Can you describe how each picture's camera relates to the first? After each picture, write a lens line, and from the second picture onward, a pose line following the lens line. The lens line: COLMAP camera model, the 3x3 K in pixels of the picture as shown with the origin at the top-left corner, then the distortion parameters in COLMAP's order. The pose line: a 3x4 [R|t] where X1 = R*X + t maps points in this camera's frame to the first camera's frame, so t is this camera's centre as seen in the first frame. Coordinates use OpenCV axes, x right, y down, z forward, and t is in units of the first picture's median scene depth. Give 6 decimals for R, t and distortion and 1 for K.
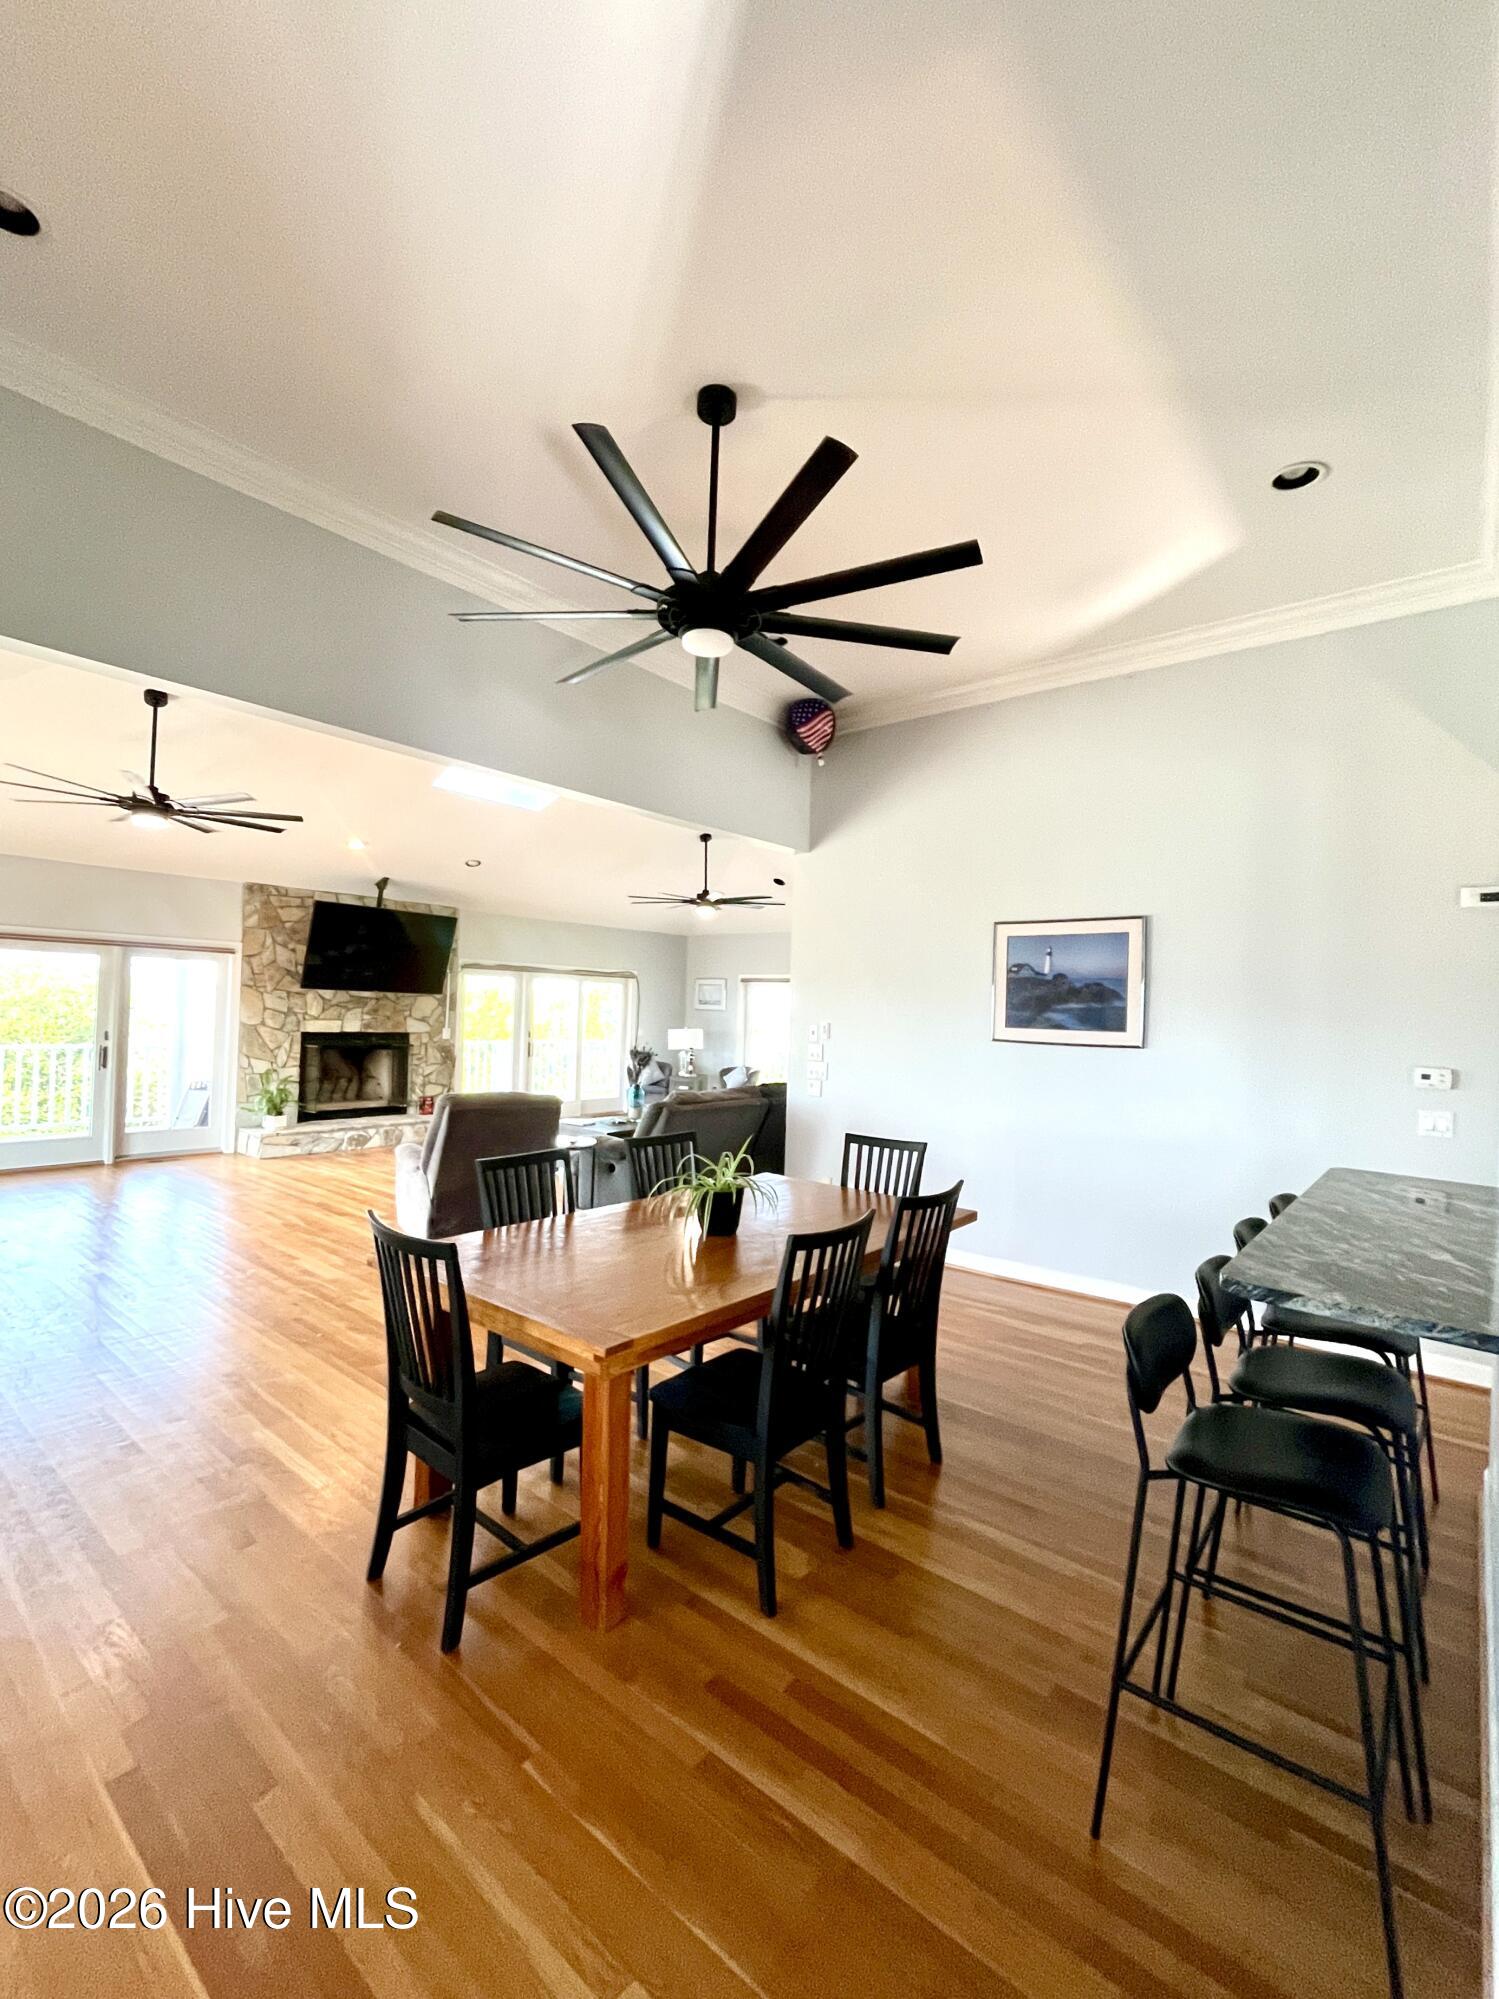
lens RADIAL K [[868.0, 0, 750.9], [0, 868.0, 1009.8], [0, 0, 1]] dist [-0.026715, -0.000124]
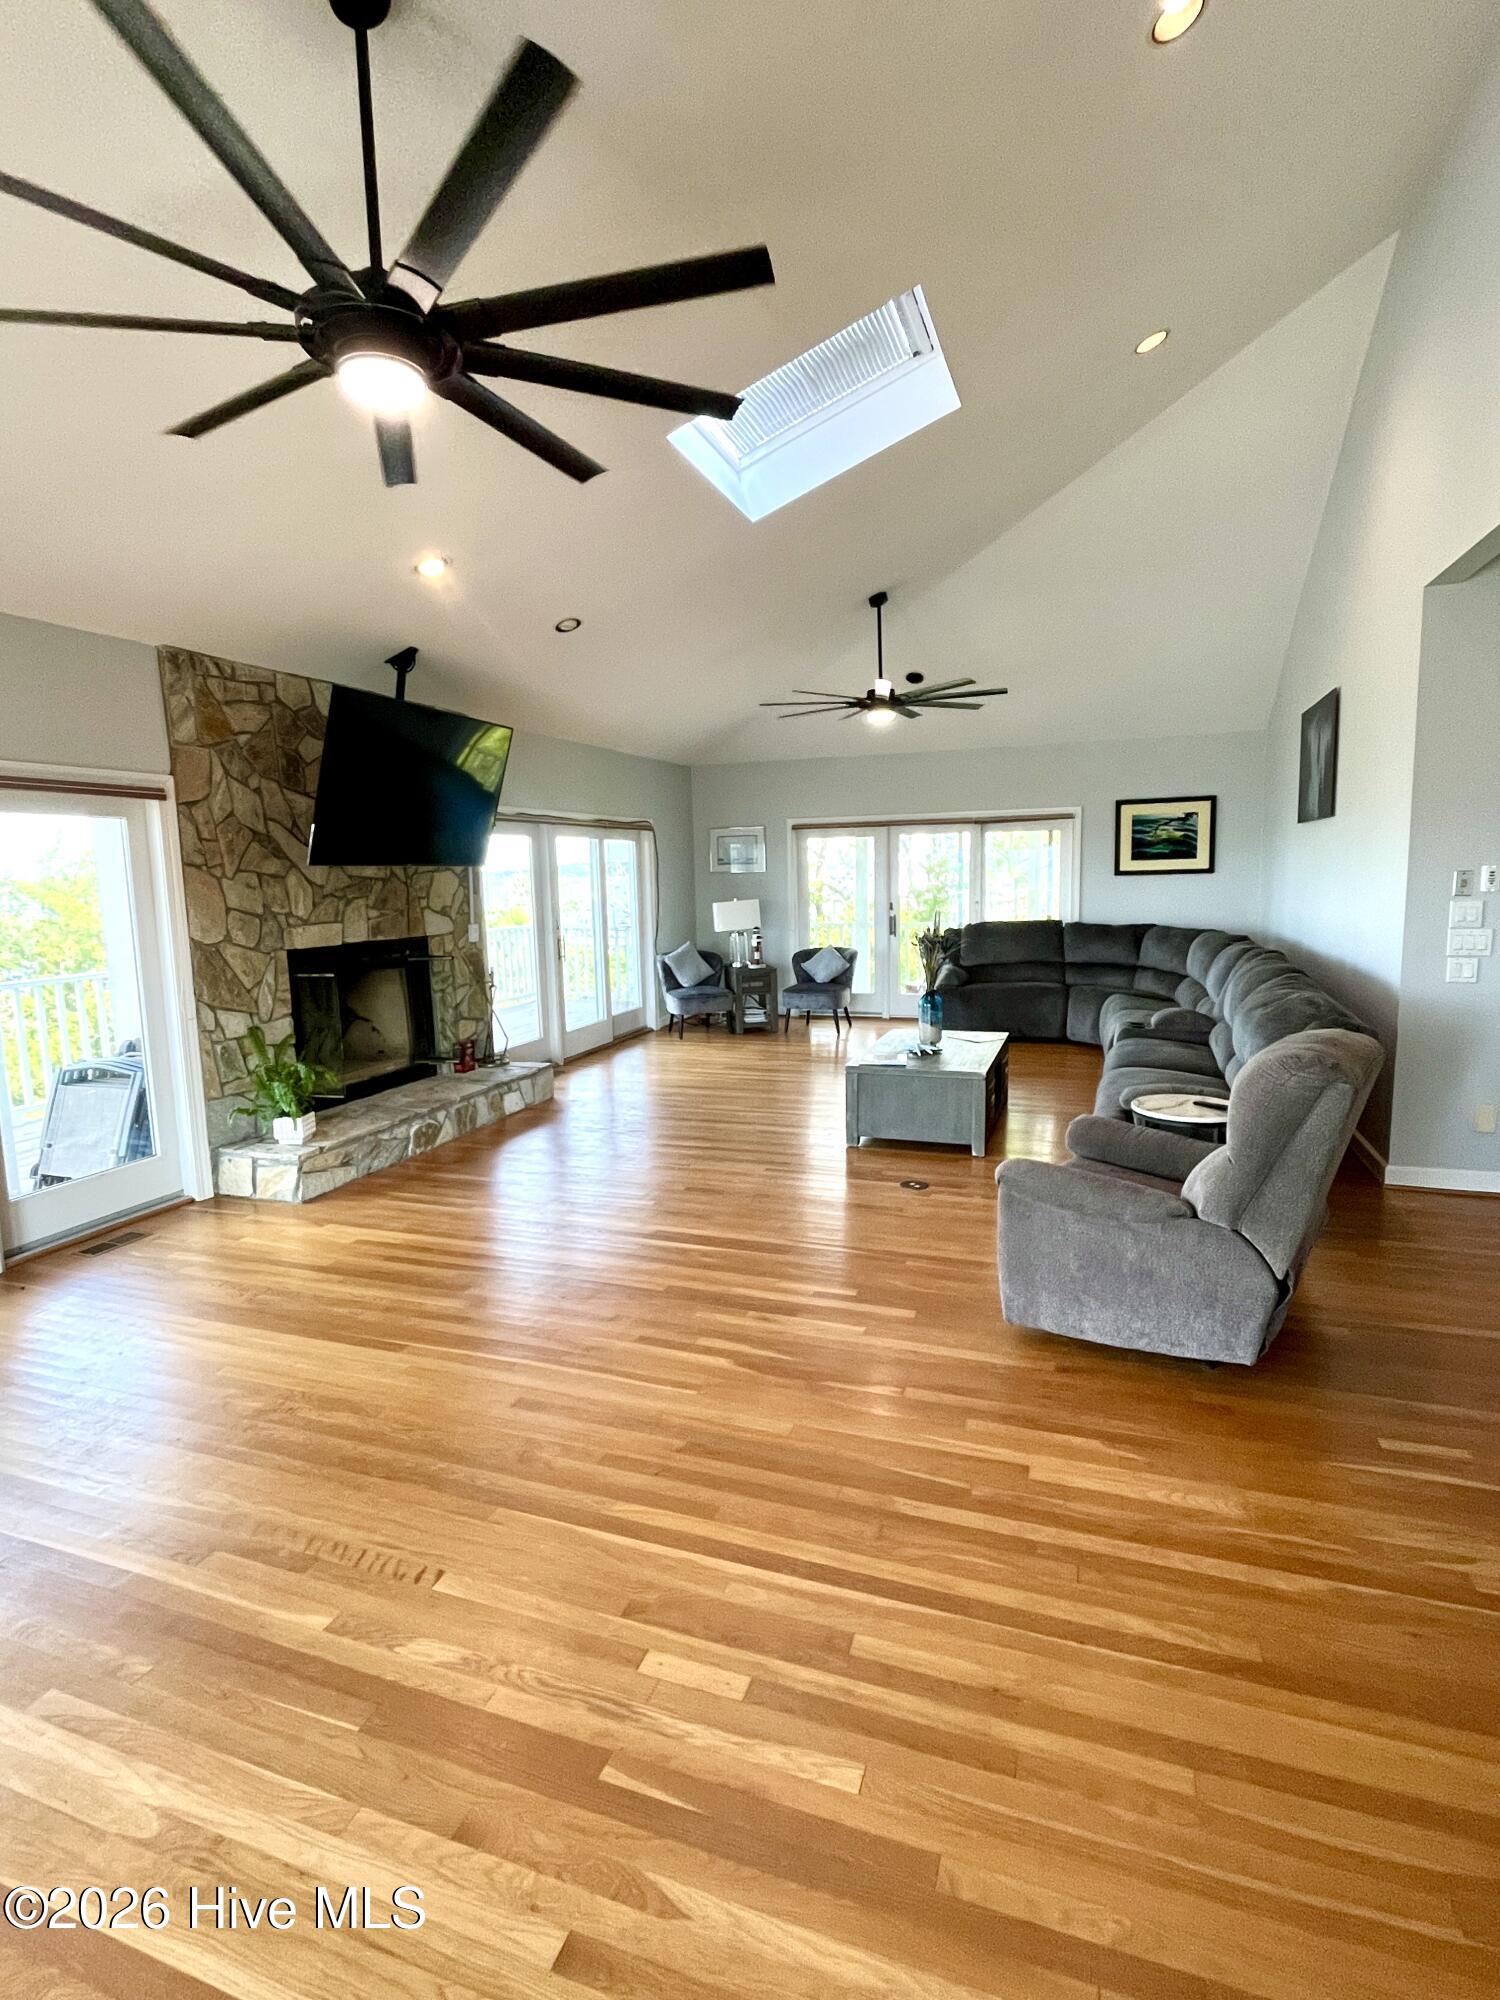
lens RADIAL K [[982.0, 0, 746.3], [0, 982.0, 996.5], [0, 0, 1]] dist [-0.001203, 0.000526]
pose [[0.938120, -0.101004, 0.331254, -0.472696], [0.059248, 0.989231, 0.133837, -0.009965], [-0.341205, -0.105929, 0.934001, 0.354525]]
